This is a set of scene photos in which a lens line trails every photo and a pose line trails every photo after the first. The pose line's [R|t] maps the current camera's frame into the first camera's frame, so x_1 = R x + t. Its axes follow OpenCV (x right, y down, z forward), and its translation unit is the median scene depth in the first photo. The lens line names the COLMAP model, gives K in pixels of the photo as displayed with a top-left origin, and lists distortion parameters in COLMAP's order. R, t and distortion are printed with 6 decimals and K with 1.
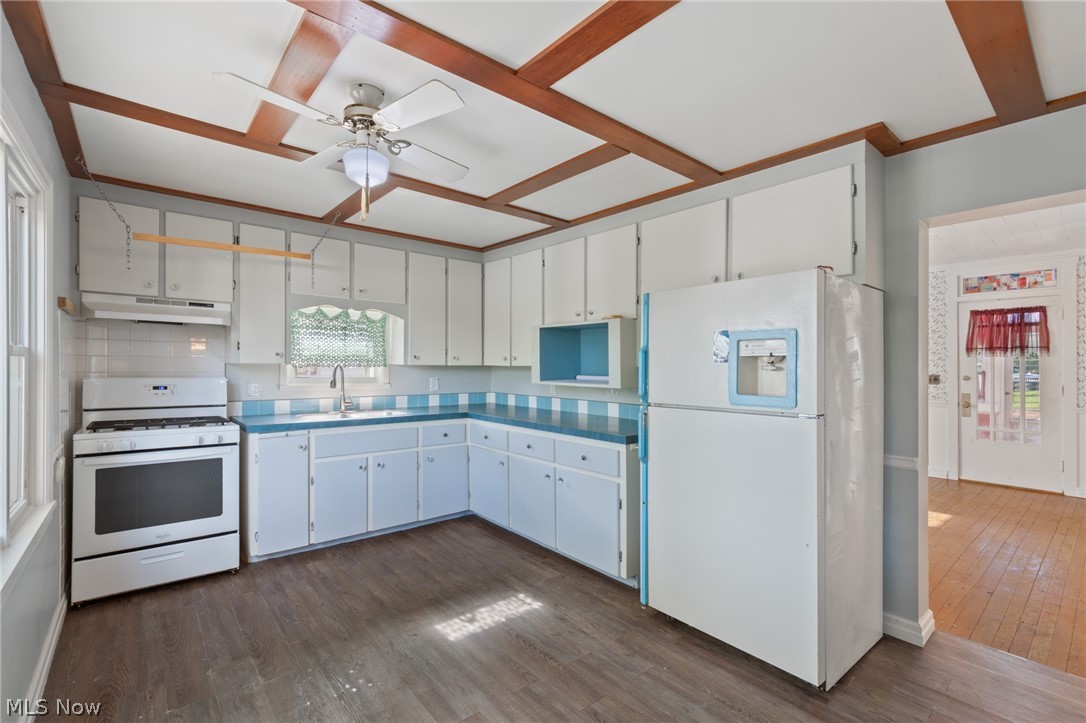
lens RADIAL K [[478.3, 0, 542.8], [0, 478.3, 363.9], [0, 0, 1]] dist [-0.018503, 0.000164]
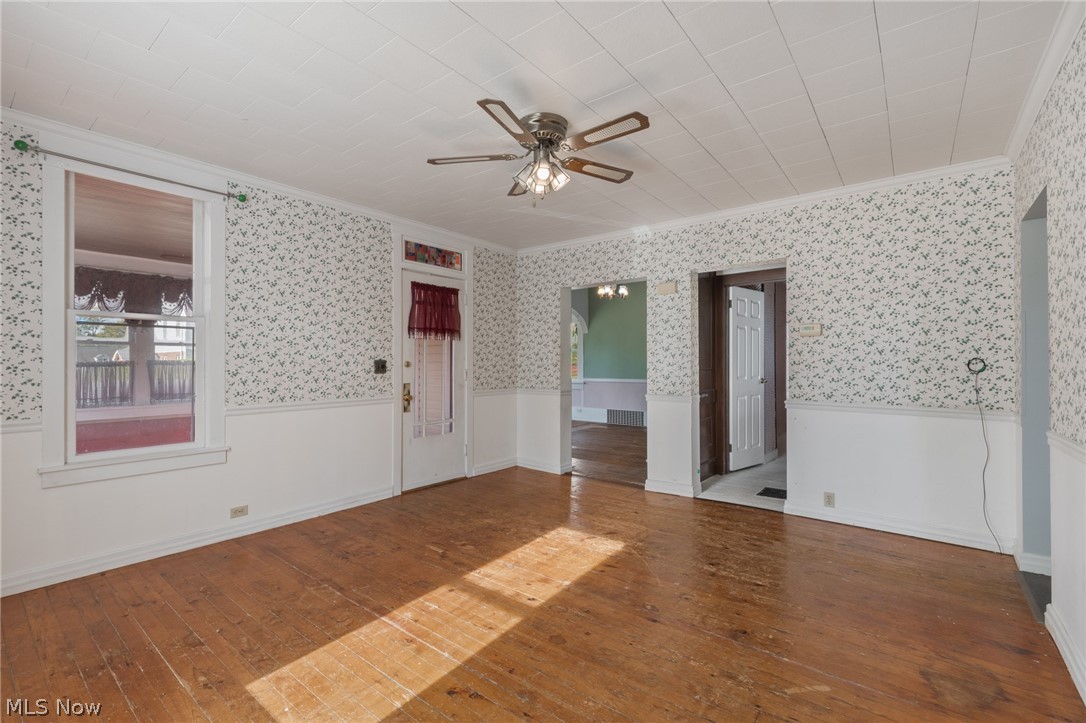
lens RADIAL K [[478.3, 0, 542.6], [0, 478.3, 358.6], [0, 0, 1]] dist [-0.018503, 0.000164]
pose [[-0.204111, 0.009243, 0.978904, 0.055484], [-0.003844, 0.999940, -0.010243, 0.028149], [-0.978940, -0.005854, -0.204063, 0.946432]]
